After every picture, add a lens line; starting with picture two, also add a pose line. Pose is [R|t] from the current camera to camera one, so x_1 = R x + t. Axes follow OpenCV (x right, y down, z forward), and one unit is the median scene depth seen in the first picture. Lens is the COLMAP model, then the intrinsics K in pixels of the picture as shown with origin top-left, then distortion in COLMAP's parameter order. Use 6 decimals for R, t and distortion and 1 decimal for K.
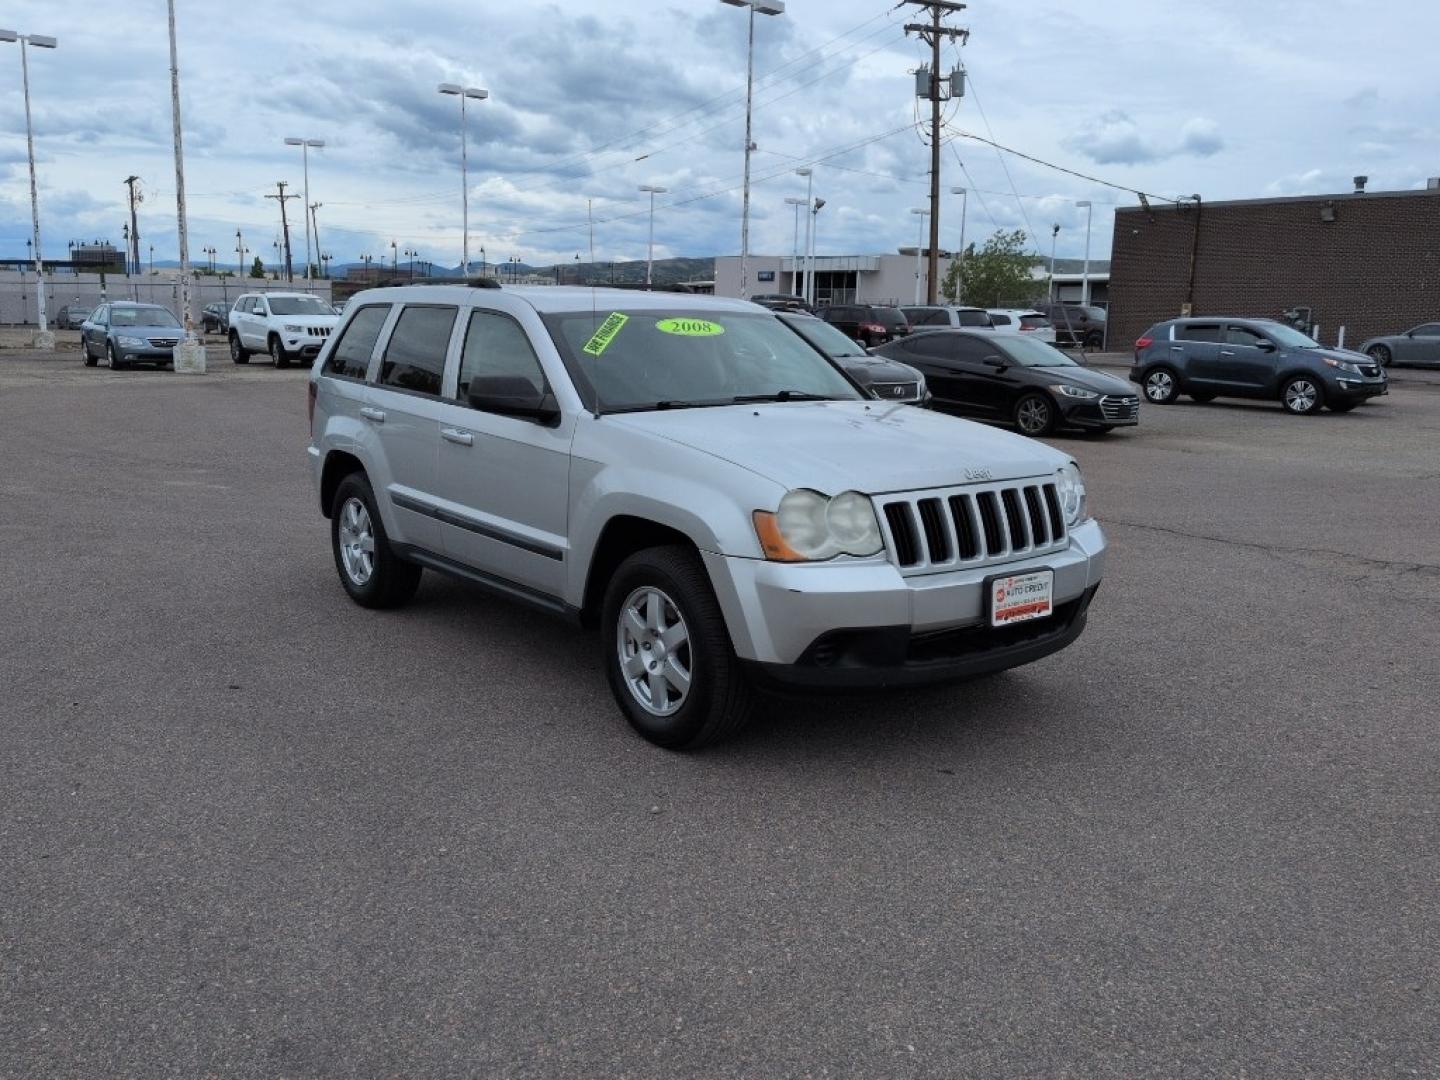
lens RADIAL K [[1230.8, 0, 720.0], [0, 1230.8, 540.0], [0, 0, 1]] dist [0.059616, -0.109934]
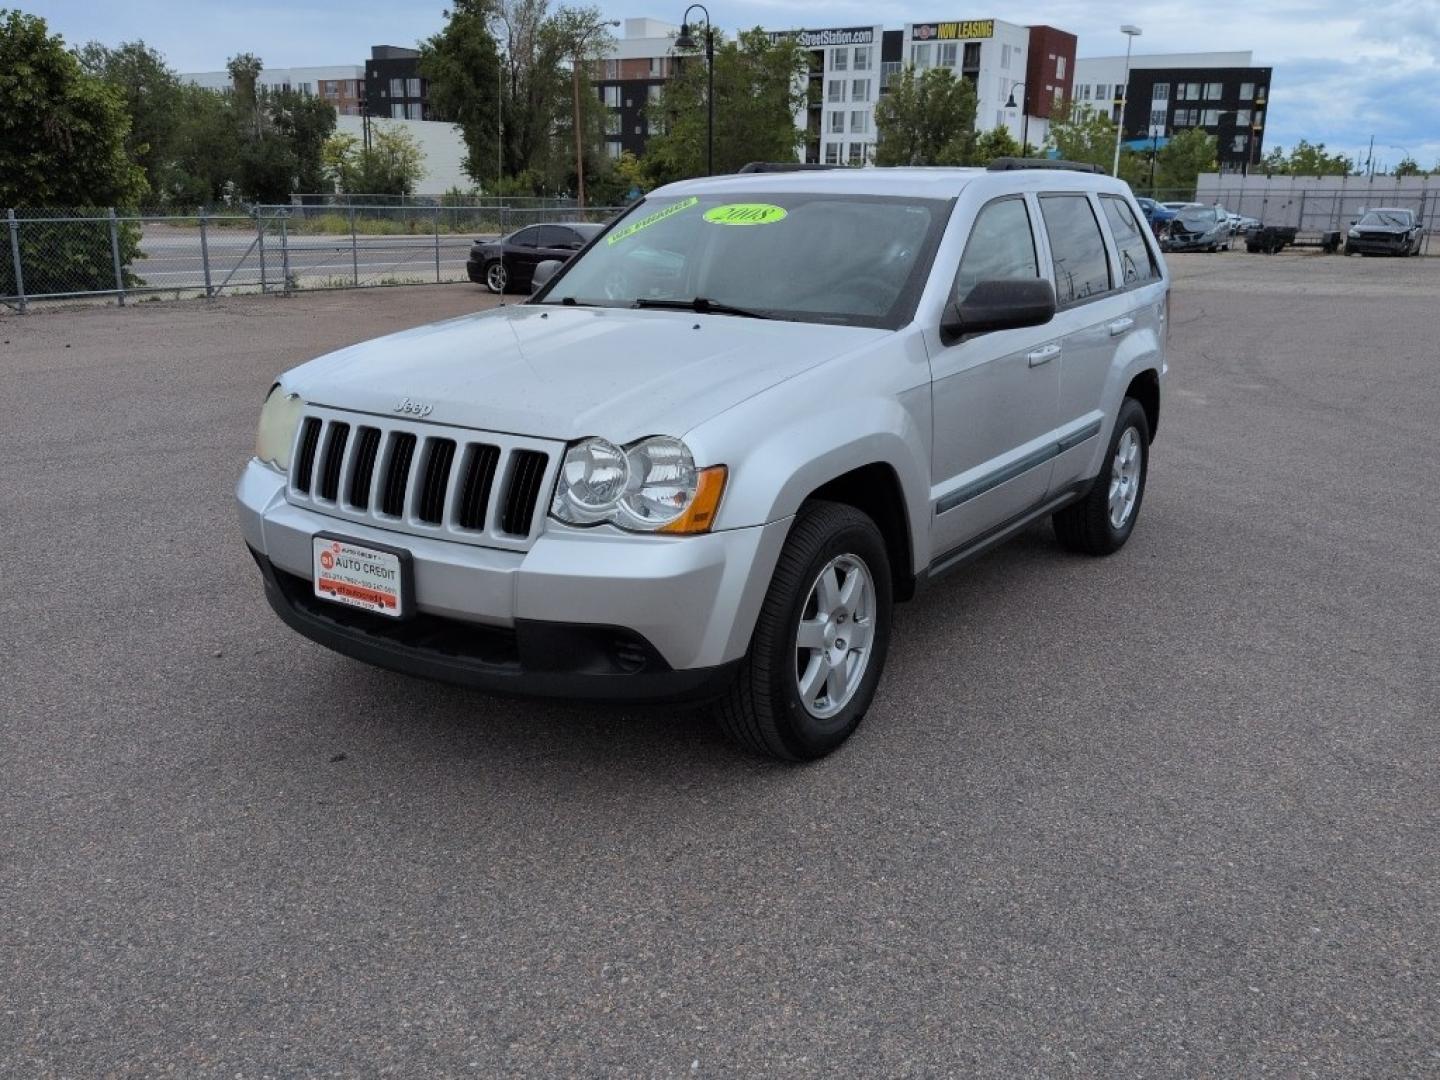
lens RADIAL K [[1217.6, 0, 720.0], [0, 1217.6, 540.0], [0, 0, 1]] dist [0.058370, -0.089968]
pose [[0.325178, 0.239635, -0.914786, 0.151668], [-0.174724, 0.965930, 0.190923, -0.023539], [0.929371, 0.097752, 0.355969, 0.145022]]
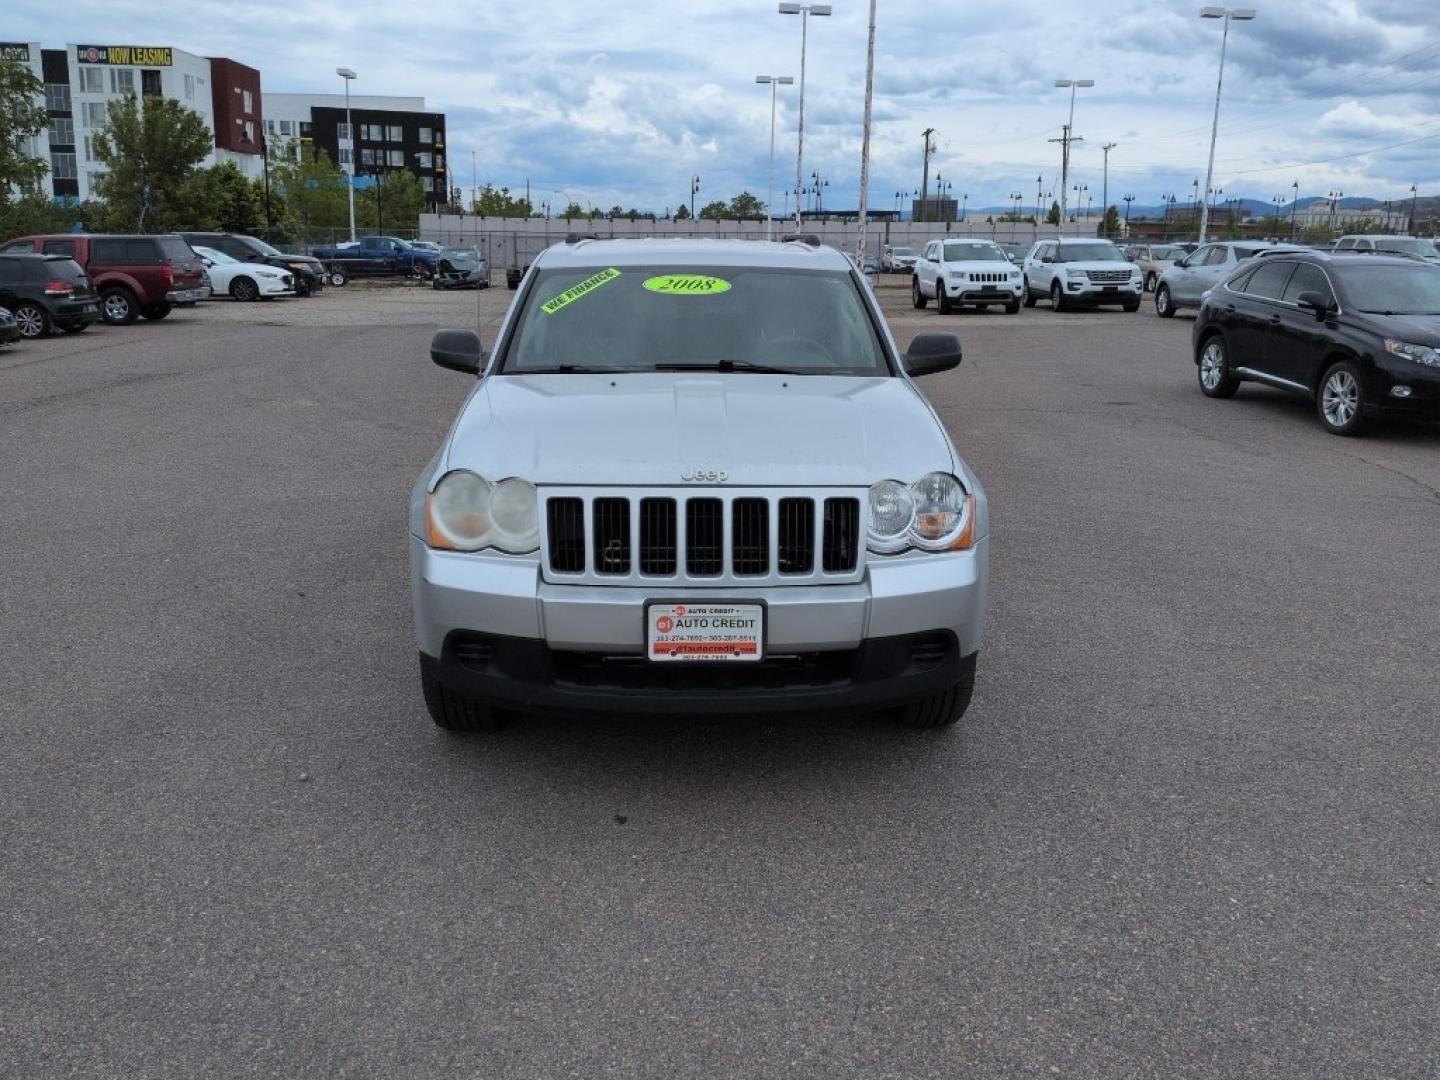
lens RADIAL K [[1230.8, 0, 720.0], [0, 1230.8, 540.0], [0, 0, 1]] dist [0.059616, -0.109934]
pose [[0.809047, 0.128427, -0.573542, 0.109020], [-0.102955, 0.991714, 0.076835, -0.011725], [0.578657, -0.003114, 0.815565, 0.054048]]
